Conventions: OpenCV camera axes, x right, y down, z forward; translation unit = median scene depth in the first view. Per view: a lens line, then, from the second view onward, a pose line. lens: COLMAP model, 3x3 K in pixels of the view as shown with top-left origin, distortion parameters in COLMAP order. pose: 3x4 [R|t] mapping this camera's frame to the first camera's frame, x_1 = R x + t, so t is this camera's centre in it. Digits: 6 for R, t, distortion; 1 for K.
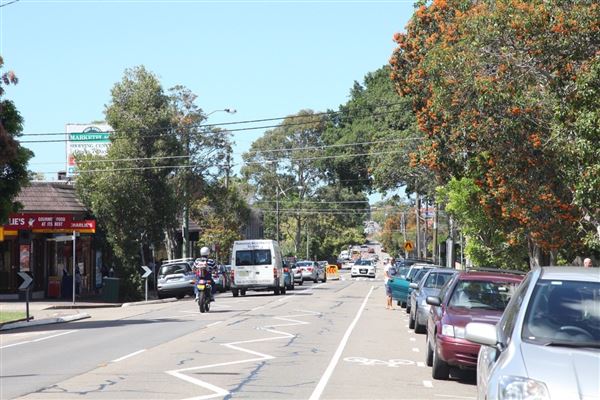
lens RADIAL K [[1656.9, 0, 299.7], [0, 1656.9, 200.1], [0, 0, 1]] dist [-0.017665, 0.000000]
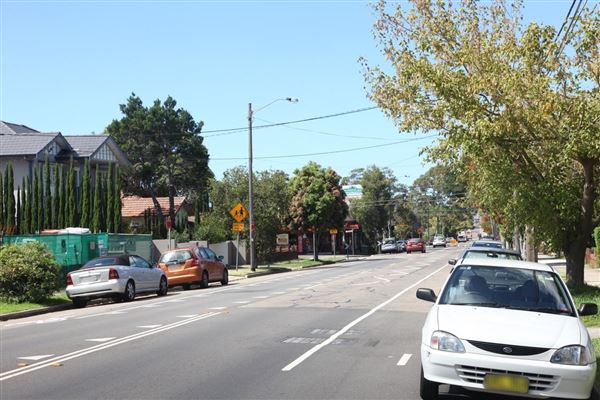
lens RADIAL K [[949.1, 0, 297.0], [0, 949.1, 199.1], [0, 0, 1]] dist [0.204271, 0.000000]
pose [[0.988832, -0.025392, -0.146854, 0.001755], [0.024737, 0.999674, -0.006282, -0.014280], [0.146966, 0.002579, 0.989138, -0.351466]]
